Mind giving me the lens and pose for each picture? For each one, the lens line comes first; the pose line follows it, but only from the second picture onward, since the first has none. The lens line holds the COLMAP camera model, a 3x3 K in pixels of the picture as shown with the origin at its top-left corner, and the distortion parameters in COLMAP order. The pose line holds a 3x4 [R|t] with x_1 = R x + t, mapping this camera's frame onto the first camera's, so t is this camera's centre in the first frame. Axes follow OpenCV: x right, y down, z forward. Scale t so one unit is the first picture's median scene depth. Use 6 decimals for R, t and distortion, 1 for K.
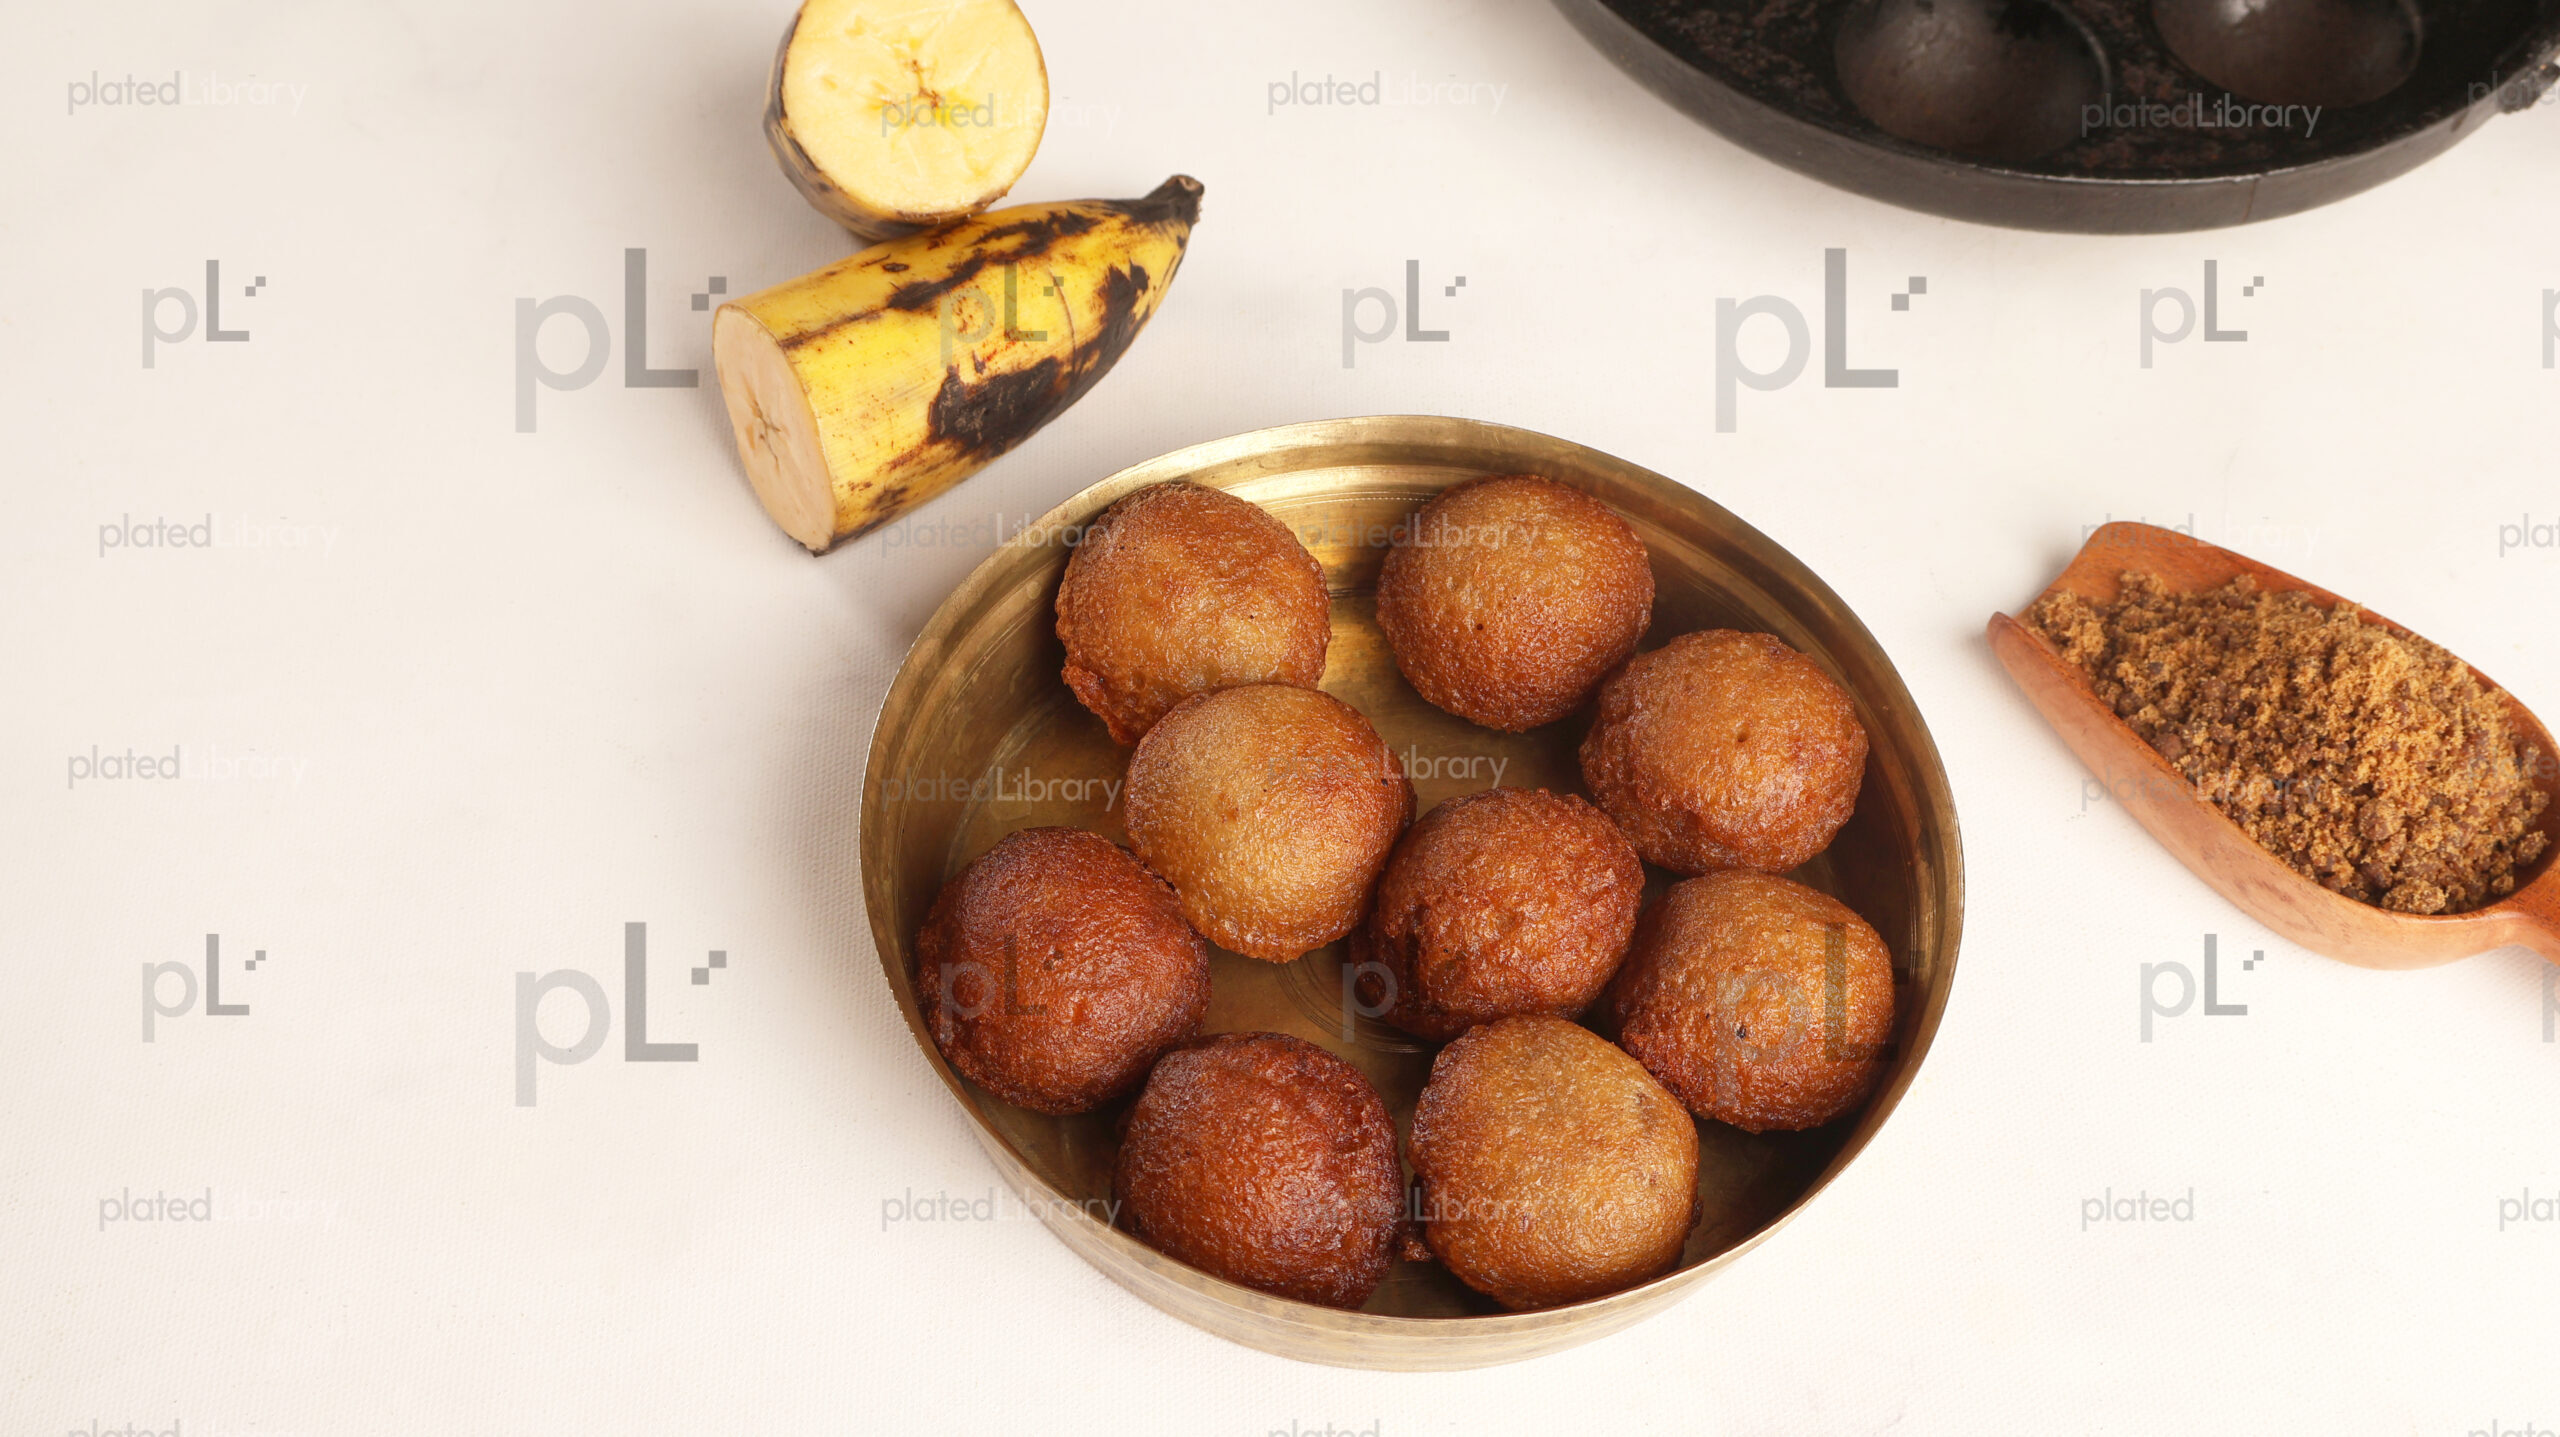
lens RADIAL K [[3270.4, 0, 1267.3], [0, 3270.4, 730.0], [0, 0, 1]] dist [-0.007892, 0.030071]
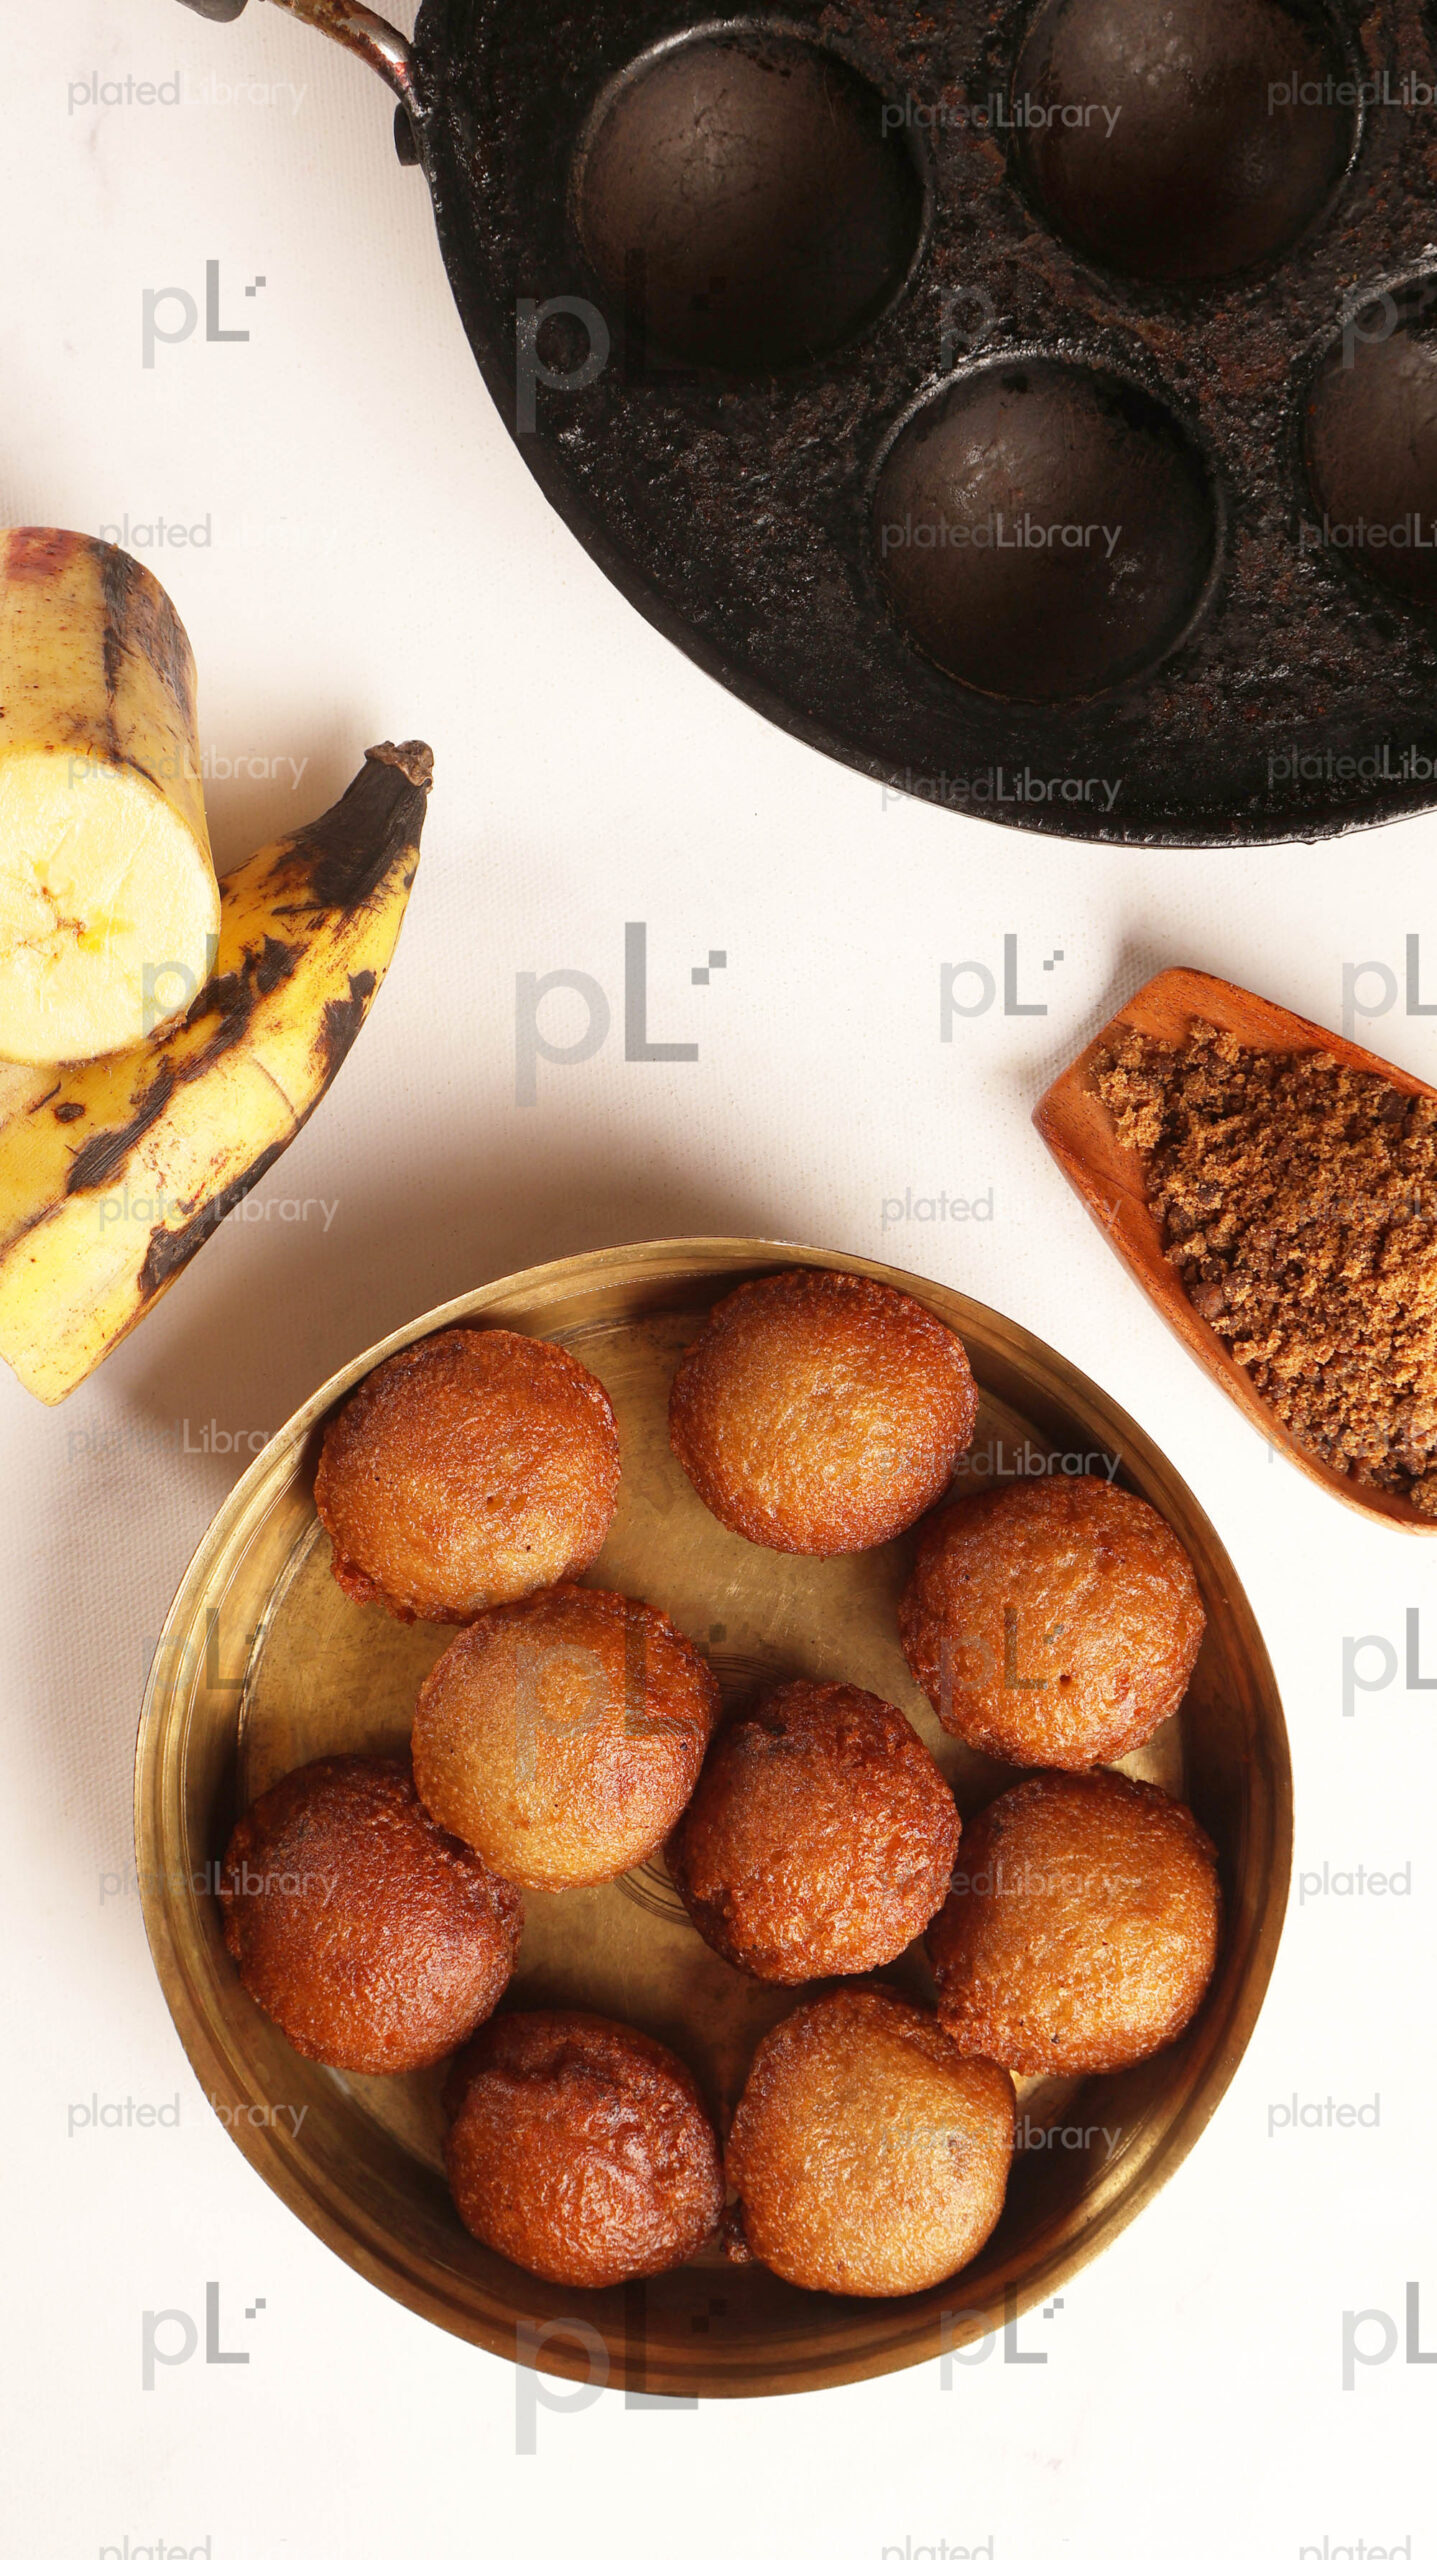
lens RADIAL K [[3270.4, 0, 718.5], [0, 3270.4, 1280.0], [0, 0, 1]] dist [-0.007892, 0.030071]
pose [[0.997349, -0.061141, -0.039459, 0.091715], [0.072576, 0.796384, 0.600420, -0.659987], [-0.005286, -0.601692, 0.798710, 0.331259]]
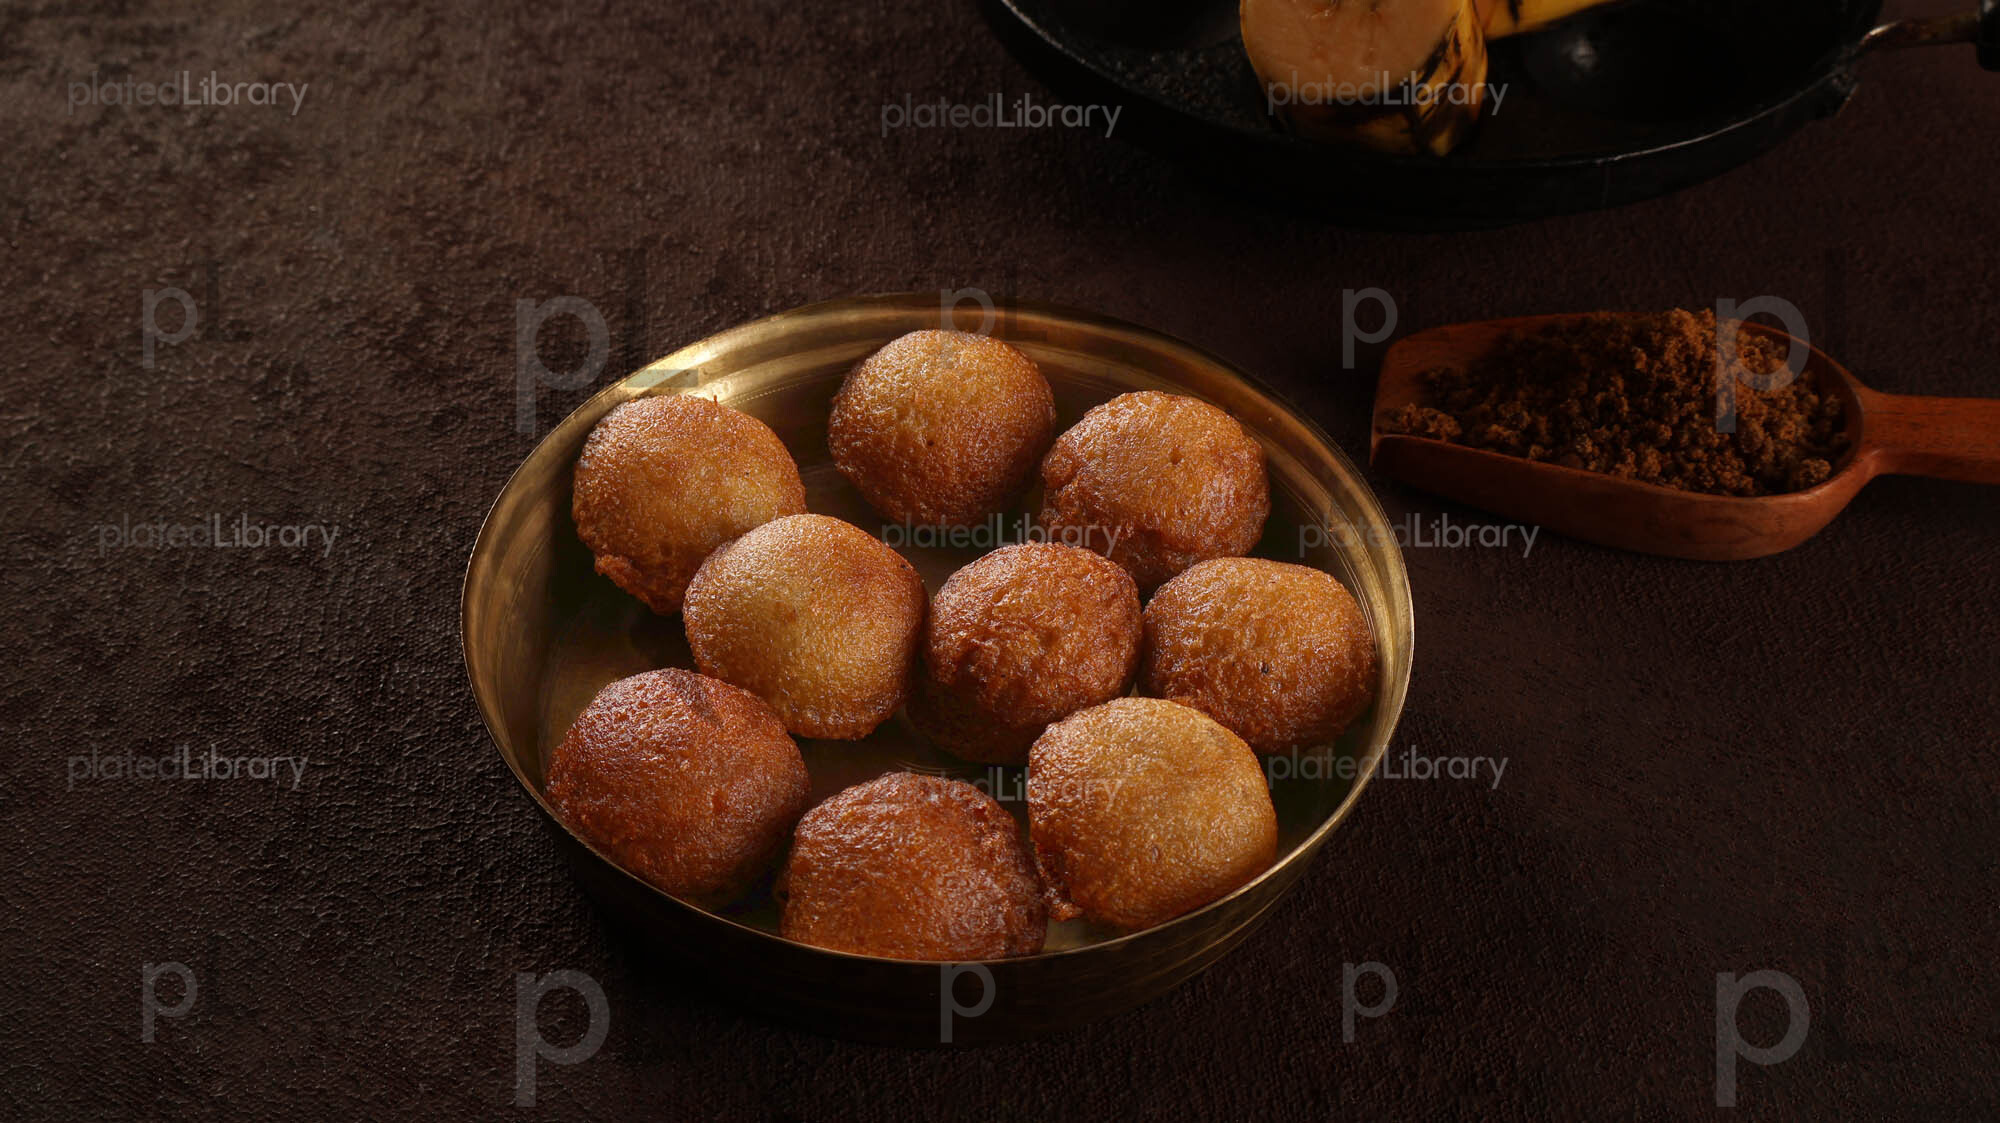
lens RADIAL K [[2555.0, 0, 990.1], [0, 2555.0, 570.5], [0, 0, 1]] dist [-0.007892, 0.030071]
pose [[0.943234, -0.241757, 0.227733, -0.144087], [0.271532, 0.956169, -0.109593, 0.126557], [-0.191256, 0.165209, 0.967537, 0.111437]]
